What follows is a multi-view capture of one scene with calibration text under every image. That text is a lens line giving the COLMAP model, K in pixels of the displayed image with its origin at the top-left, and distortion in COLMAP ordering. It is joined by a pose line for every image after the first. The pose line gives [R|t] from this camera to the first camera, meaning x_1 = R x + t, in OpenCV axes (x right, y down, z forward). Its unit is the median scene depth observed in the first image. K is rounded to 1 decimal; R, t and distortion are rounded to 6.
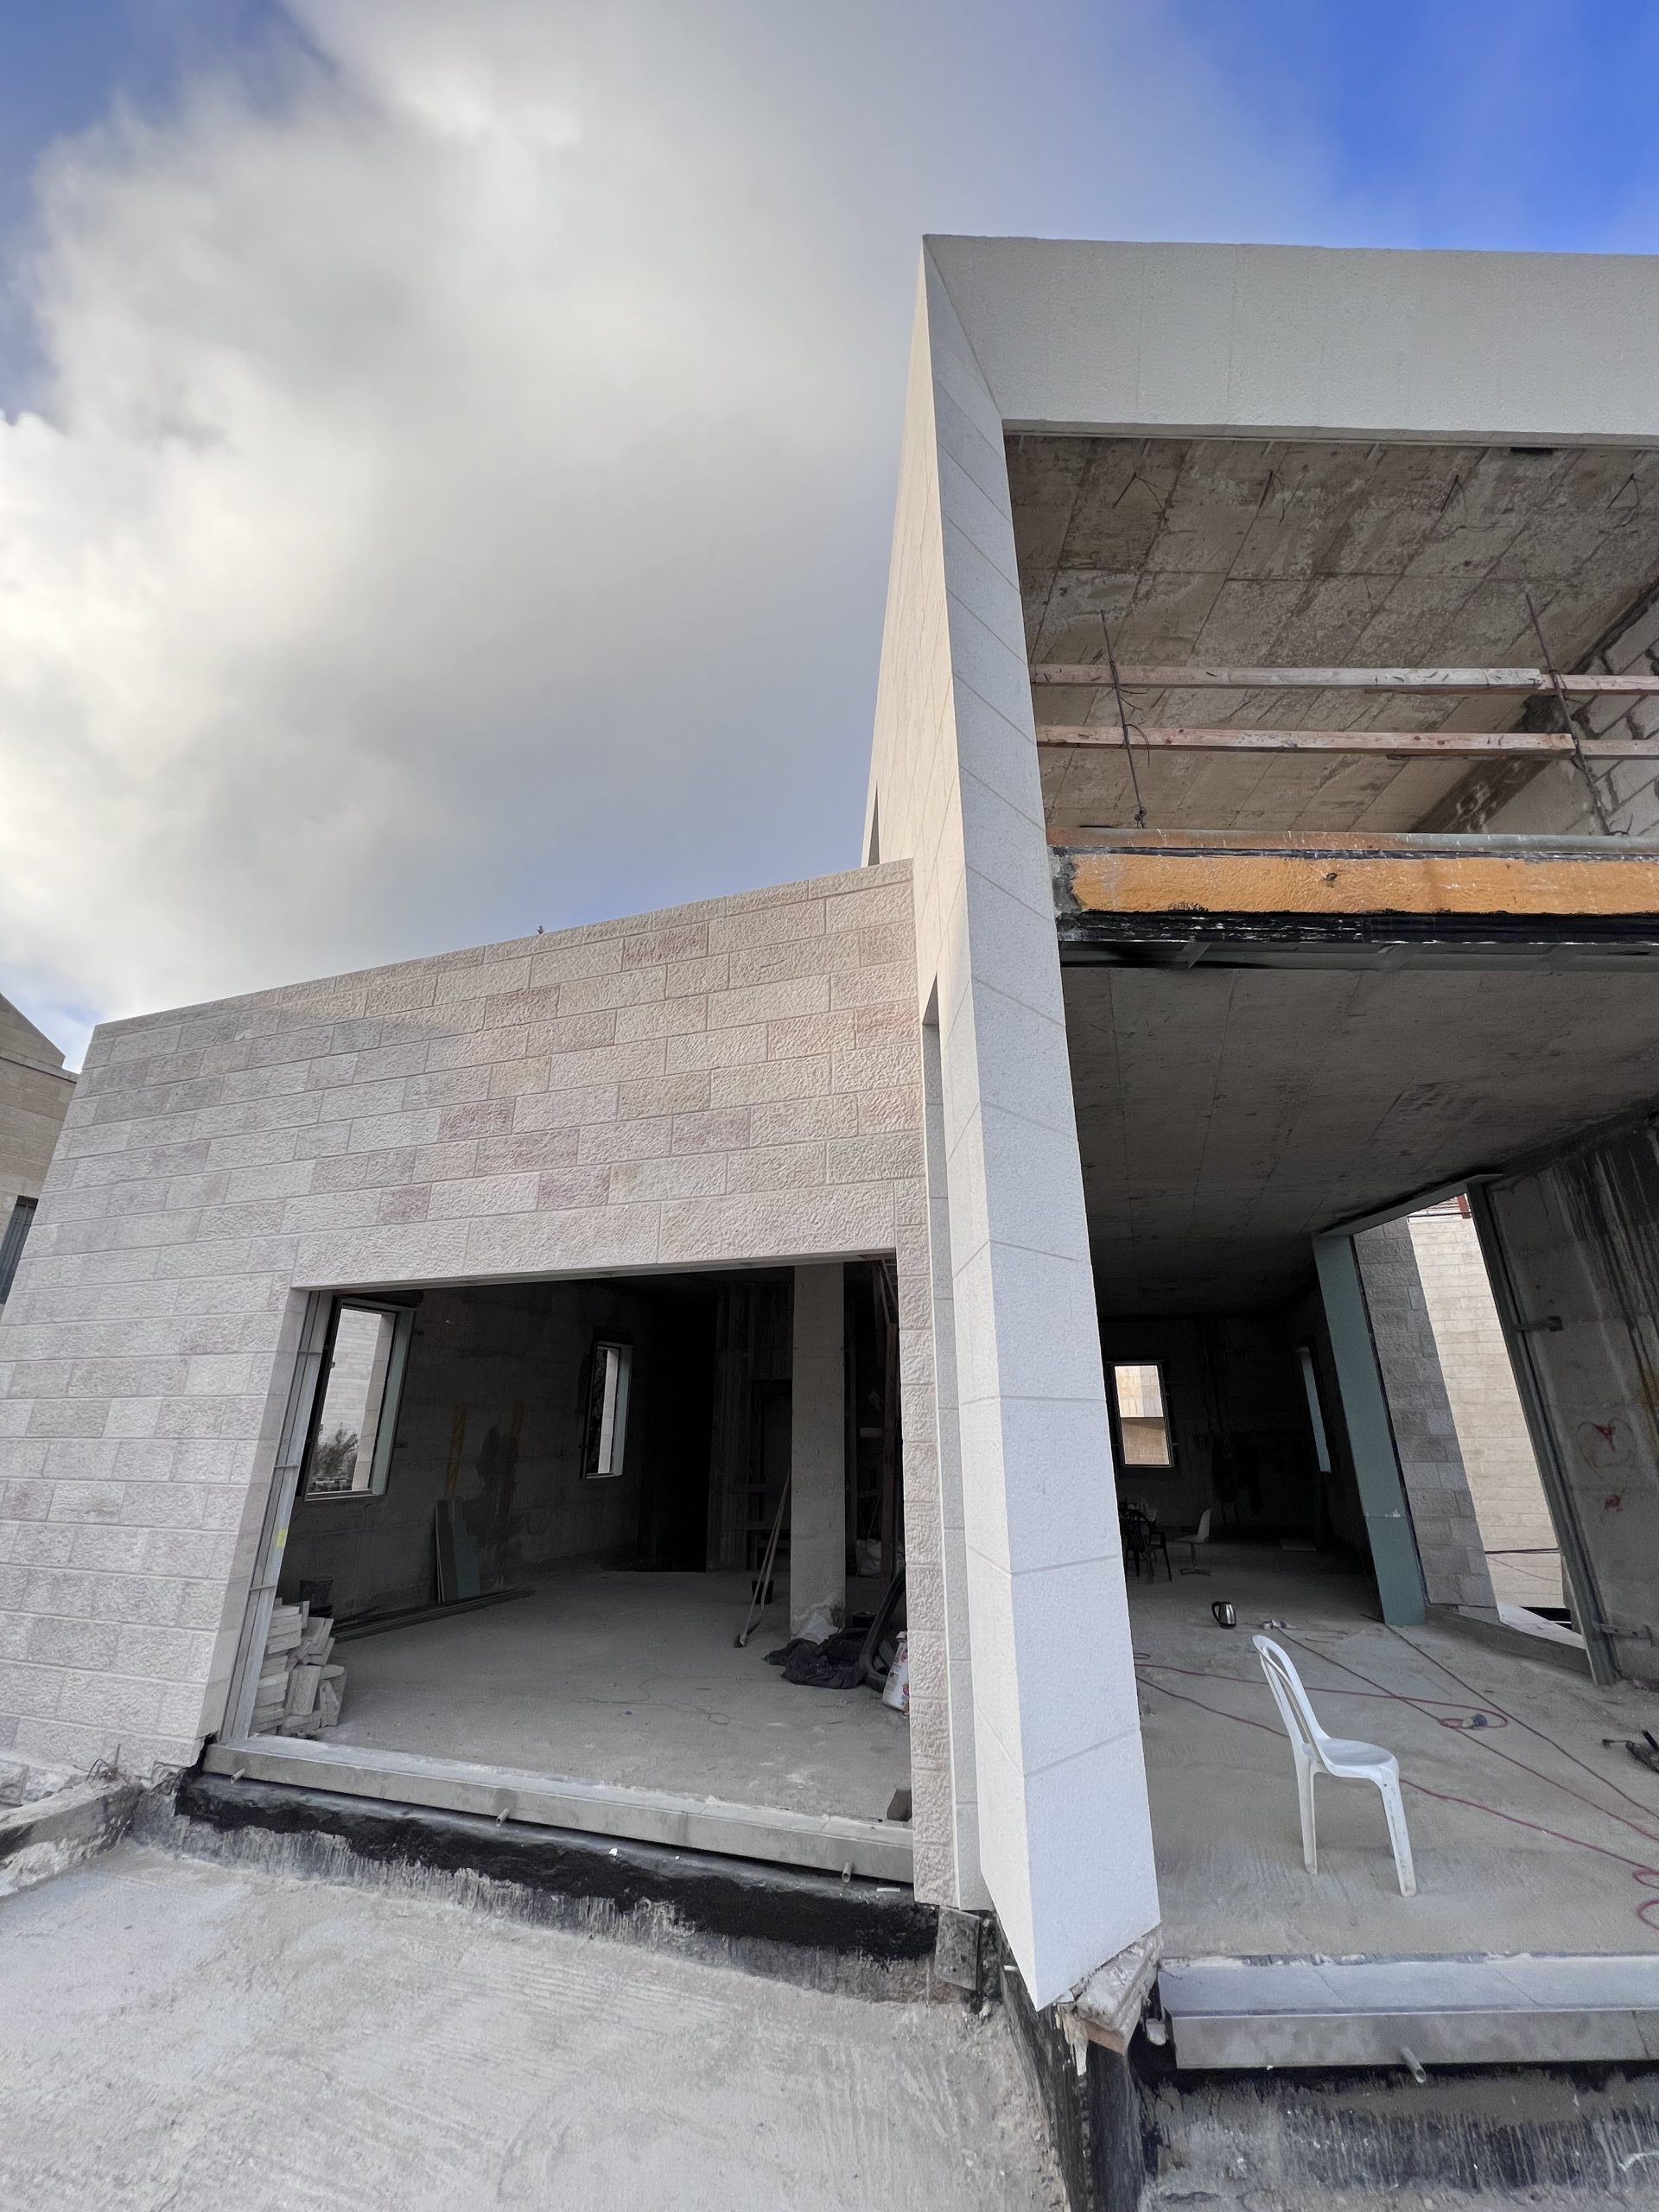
lens RADIAL K [[880.6, 0, 825.9], [0, 880.6, 1108.2], [0, 0, 1]] dist [-0.002549, 0.000804]
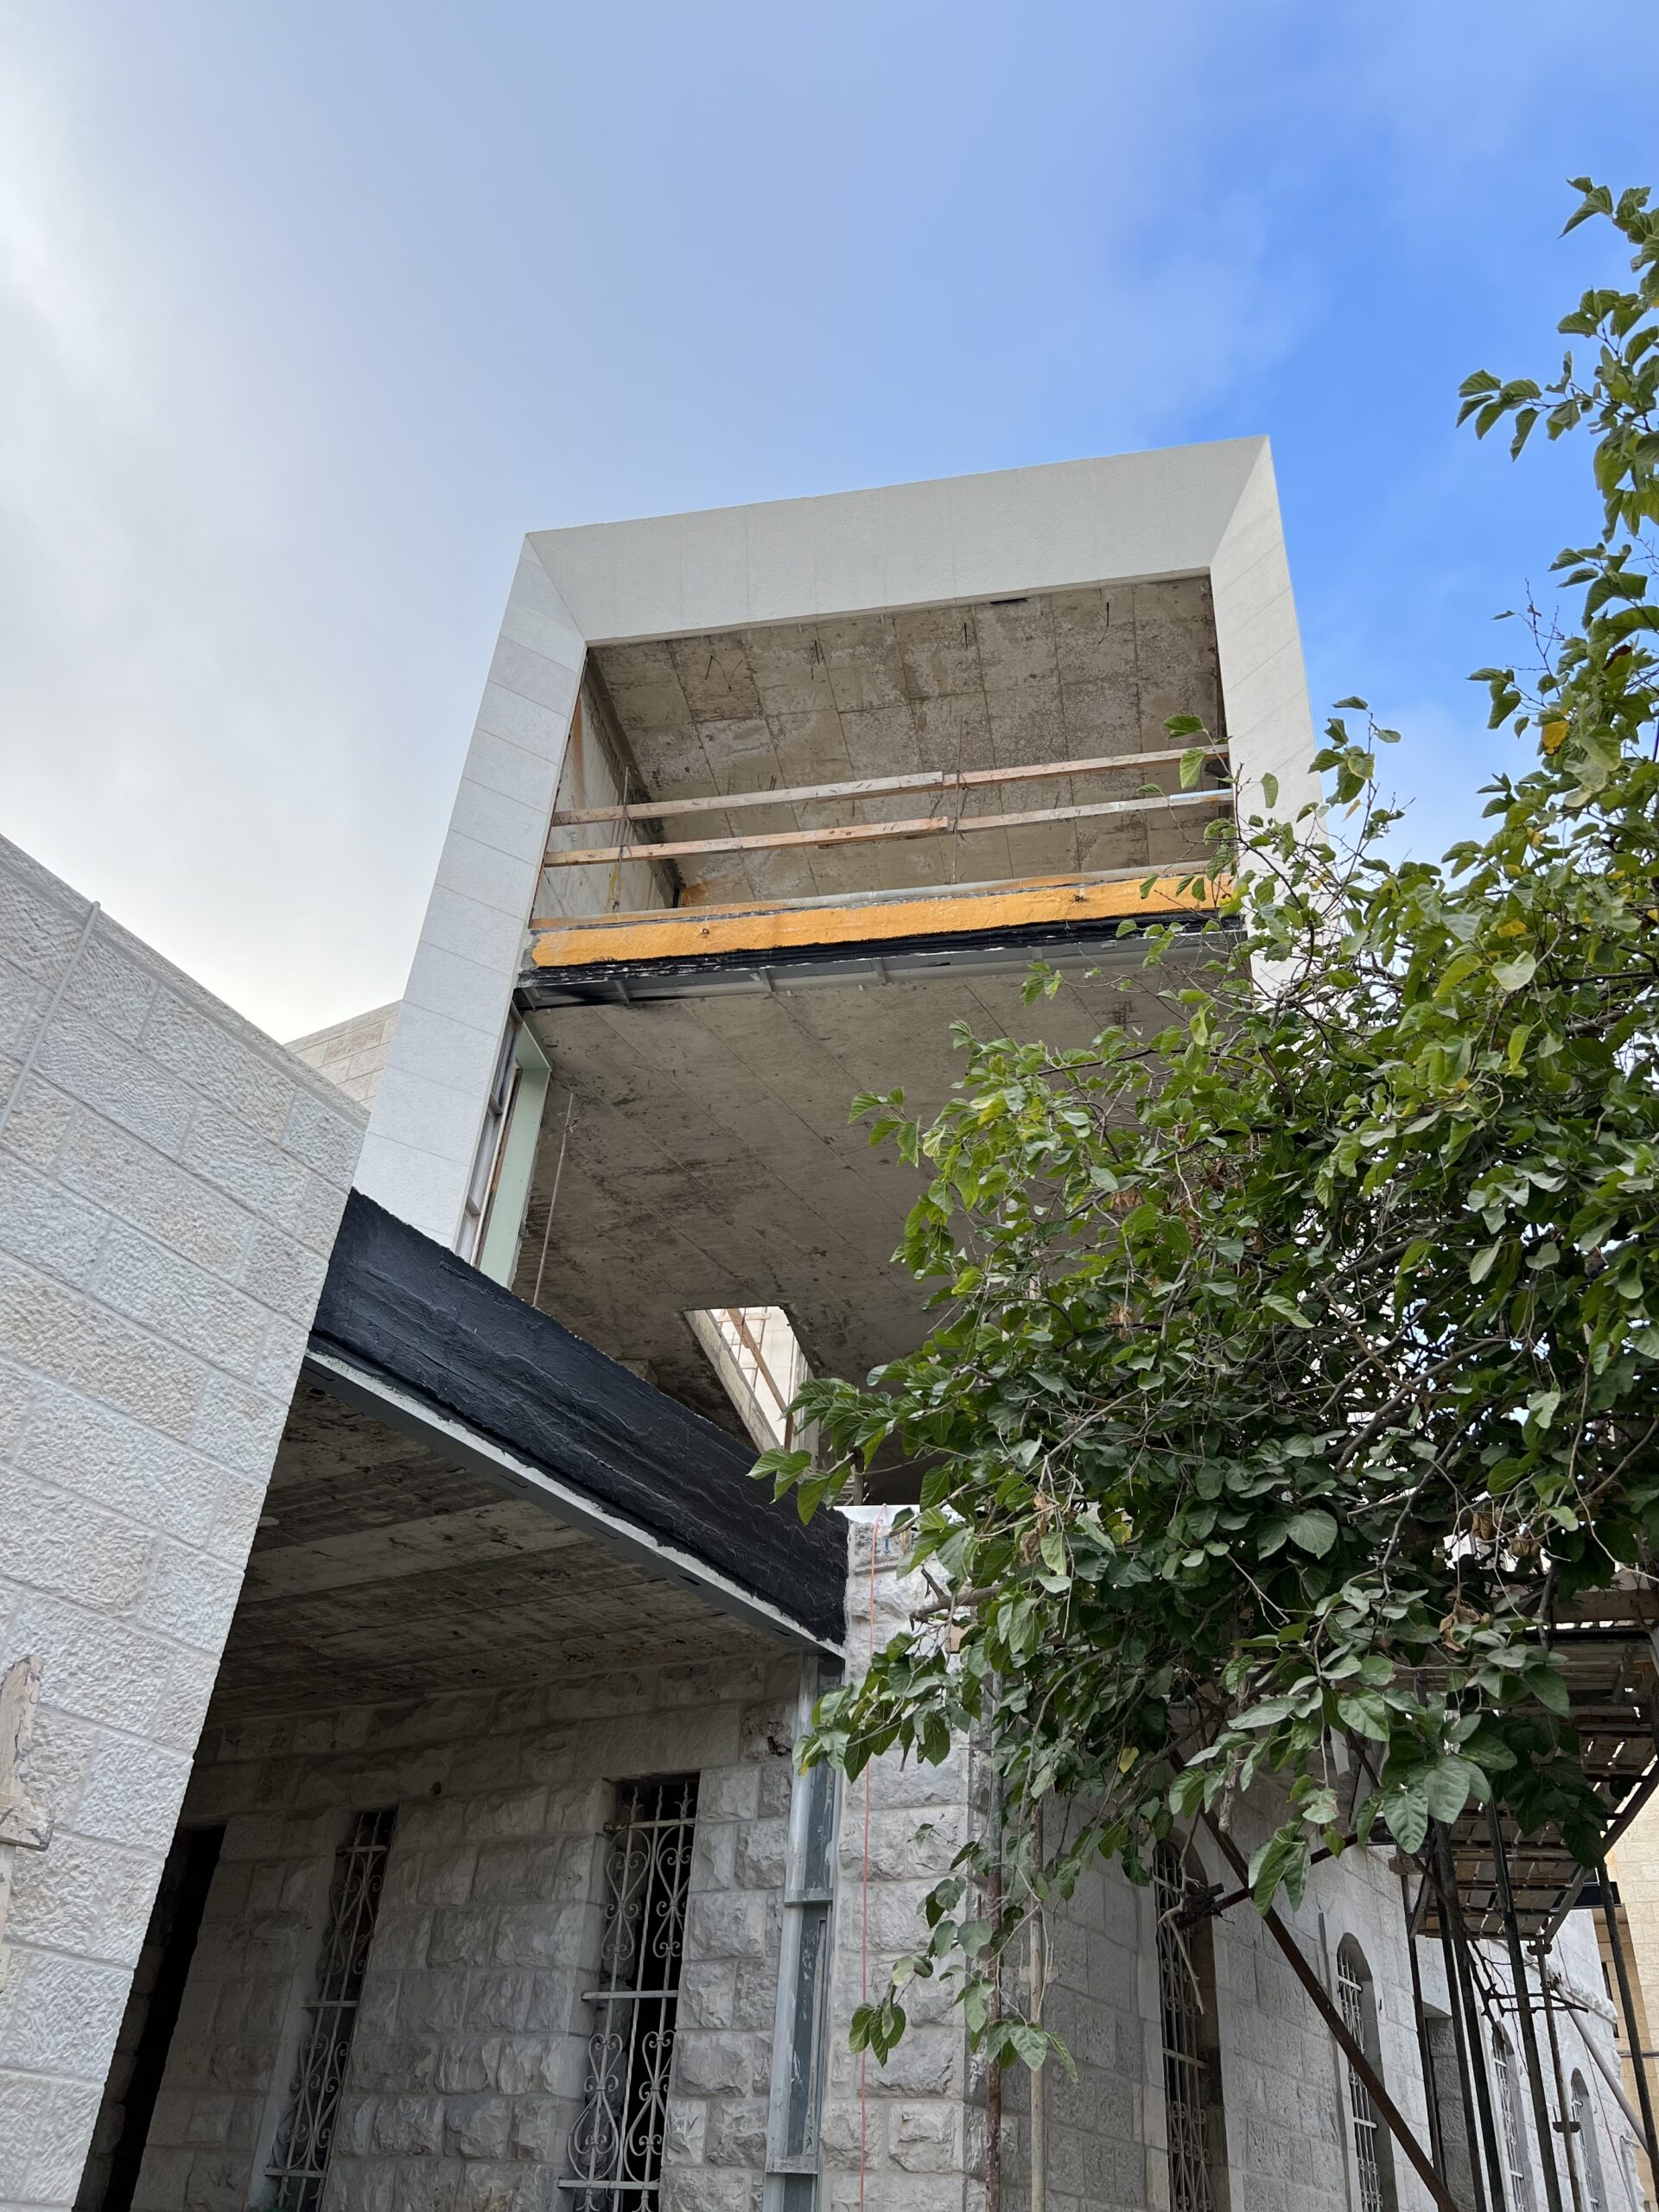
lens RADIAL K [[1666.5, 0, 836.7], [0, 1666.5, 1111.6], [0, 0, 1]] dist [0.058277, -0.069715]
pose [[0.976271, -0.070832, -0.204641, 1.024200], [0.016011, 0.966017, -0.257982, 0.566371], [0.215960, 0.248584, 0.944228, -1.132311]]
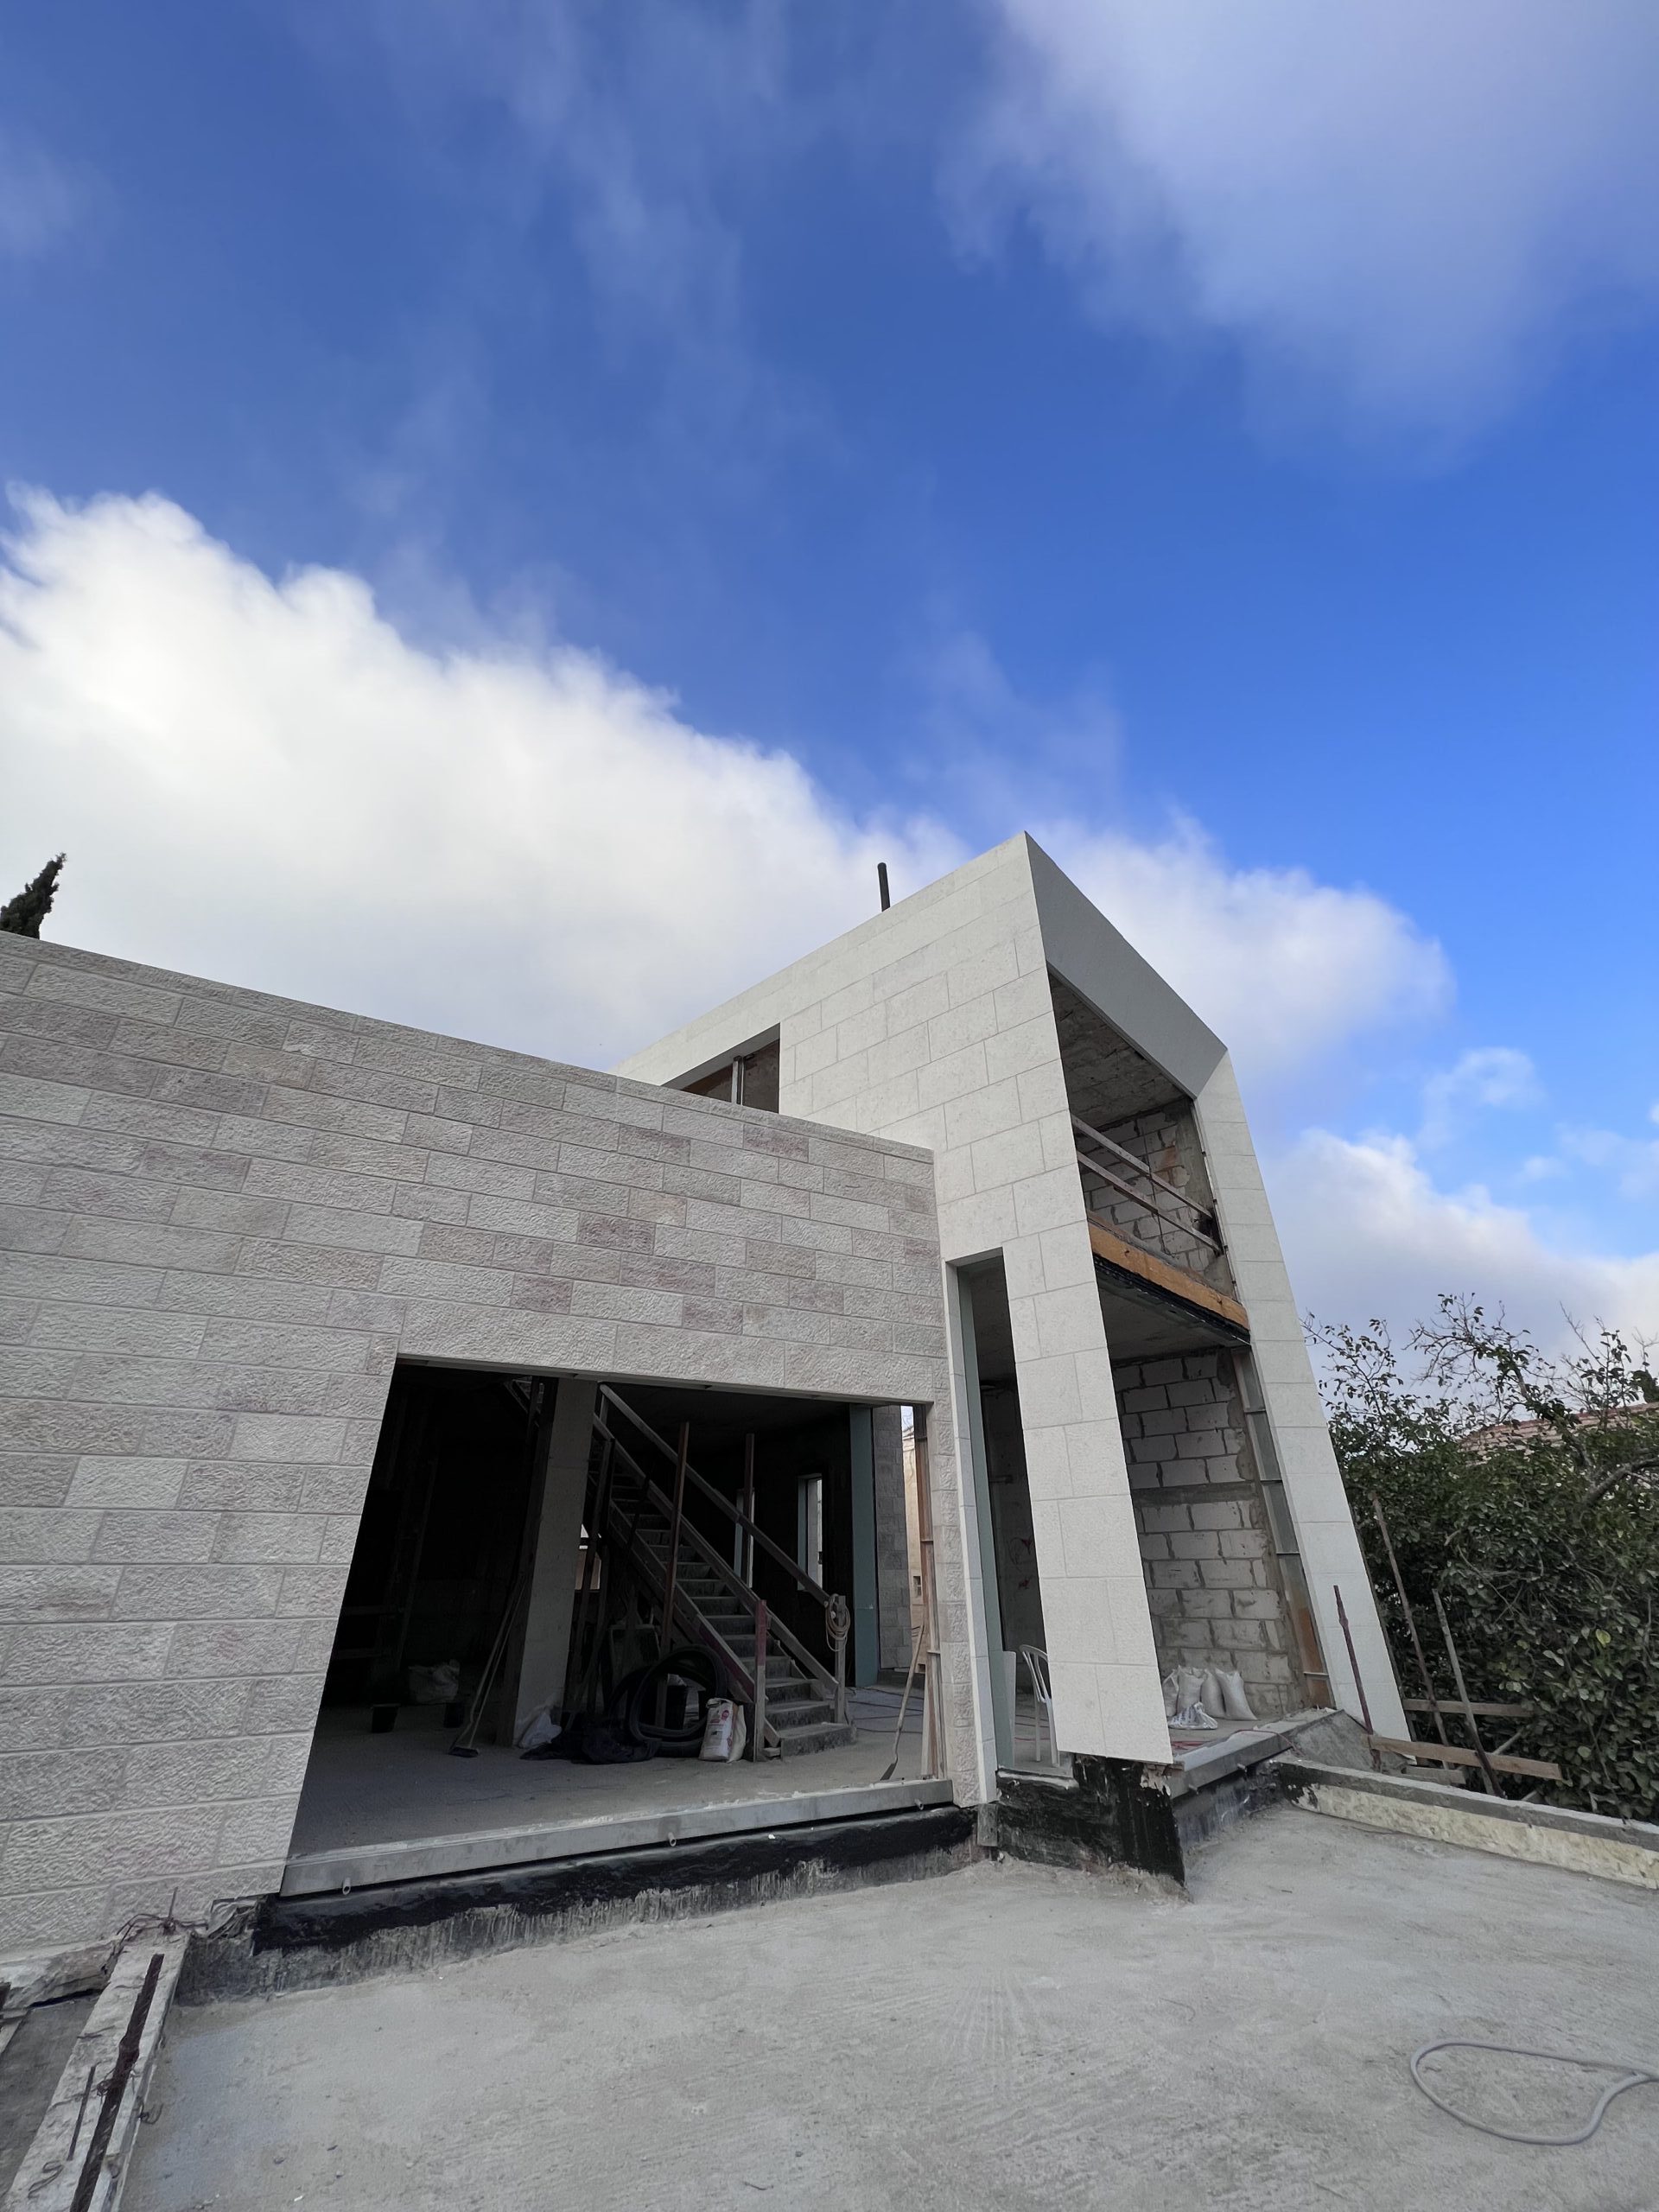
lens RADIAL K [[880.6, 0, 827.7], [0, 880.6, 1107.5], [0, 0, 1]] dist [-0.002549, 0.000804]
pose [[0.679598, 0.340010, 0.650031, -1.097023], [-0.244951, 0.940421, -0.235811, 0.067849], [-0.691481, 0.001031, 0.722394, -0.028437]]
